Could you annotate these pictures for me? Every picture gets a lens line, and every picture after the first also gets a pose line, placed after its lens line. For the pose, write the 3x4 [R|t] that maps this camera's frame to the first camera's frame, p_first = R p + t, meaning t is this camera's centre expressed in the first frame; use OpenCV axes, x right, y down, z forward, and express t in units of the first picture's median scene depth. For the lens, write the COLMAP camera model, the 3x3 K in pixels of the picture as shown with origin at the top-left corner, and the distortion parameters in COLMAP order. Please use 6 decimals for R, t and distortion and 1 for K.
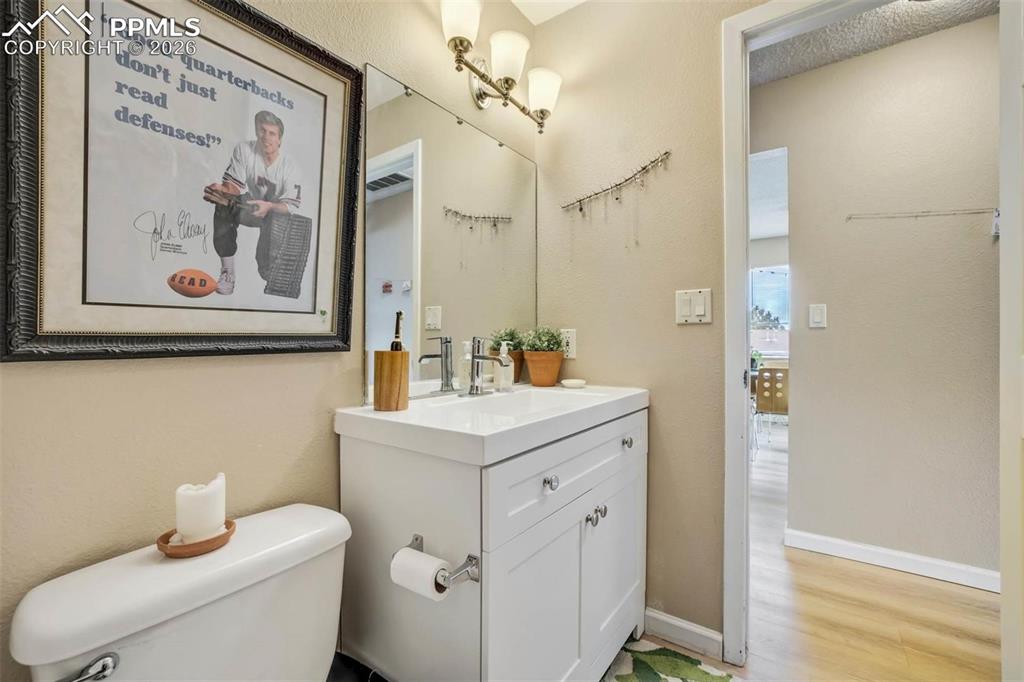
lens RADIAL K [[443.7, 0, 510.8], [0, 443.7, 341.5], [0, 0, 1]] dist [-0.027517, 0.010604]
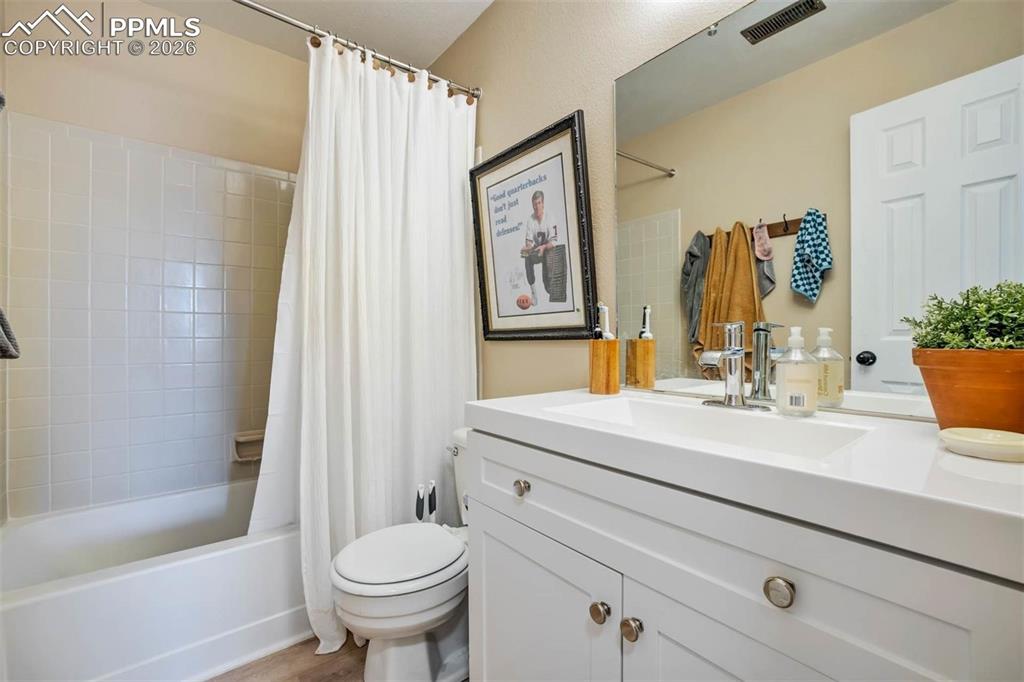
lens RADIAL K [[443.7, 0, 511.9], [0, 443.7, 339.0], [0, 0, 1]] dist [-0.027517, 0.010604]
pose [[-0.274592, -0.000544, -0.961561, 1.061195], [0.000406, 1.000000, -0.000682, 0.026976], [0.961561, -0.000577, -0.274591, 1.369725]]
